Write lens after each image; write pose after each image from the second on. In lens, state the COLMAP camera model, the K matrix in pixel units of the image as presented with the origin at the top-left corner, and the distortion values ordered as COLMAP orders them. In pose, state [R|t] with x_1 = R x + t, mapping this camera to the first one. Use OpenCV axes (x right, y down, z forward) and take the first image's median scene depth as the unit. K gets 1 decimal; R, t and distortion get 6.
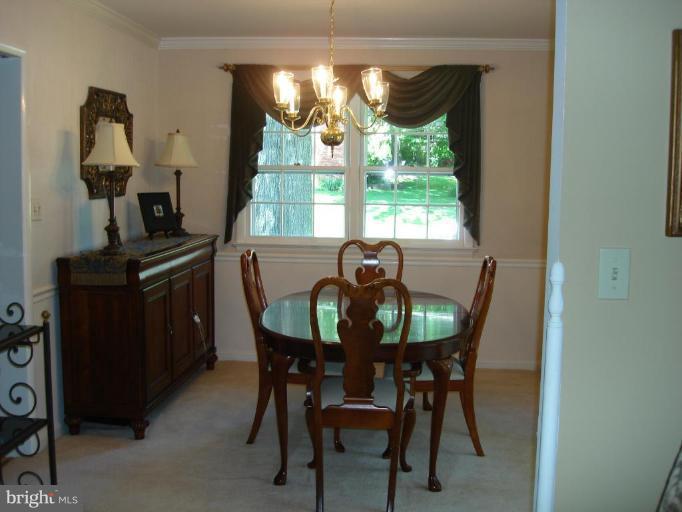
lens RADIAL K [[735.2, 0, 339.2], [0, 735.2, 255.0], [0, 0, 1]] dist [-0.143000, -0.003175]
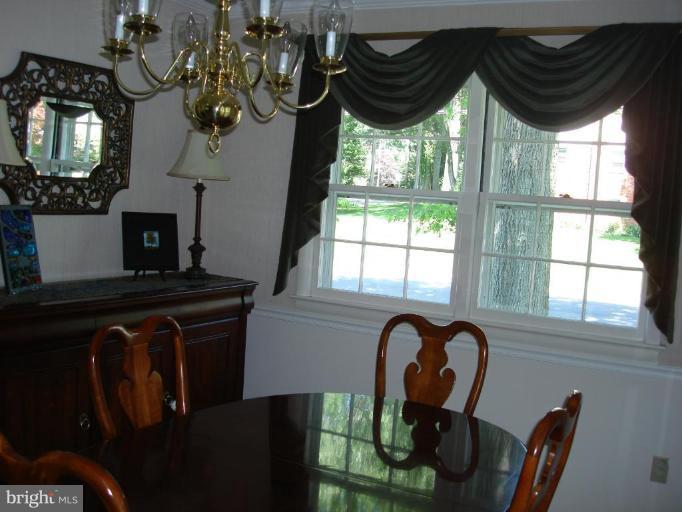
lens RADIAL K [[735.2, 0, 339.2], [0, 735.2, 255.0], [0, 0, 1]] dist [-0.143000, -0.003175]
pose [[0.919139, 0.080266, -0.385668, 0.169321], [-0.098626, 0.994730, -0.028024, -0.041366], [0.381386, 0.063795, 0.922212, 0.405252]]
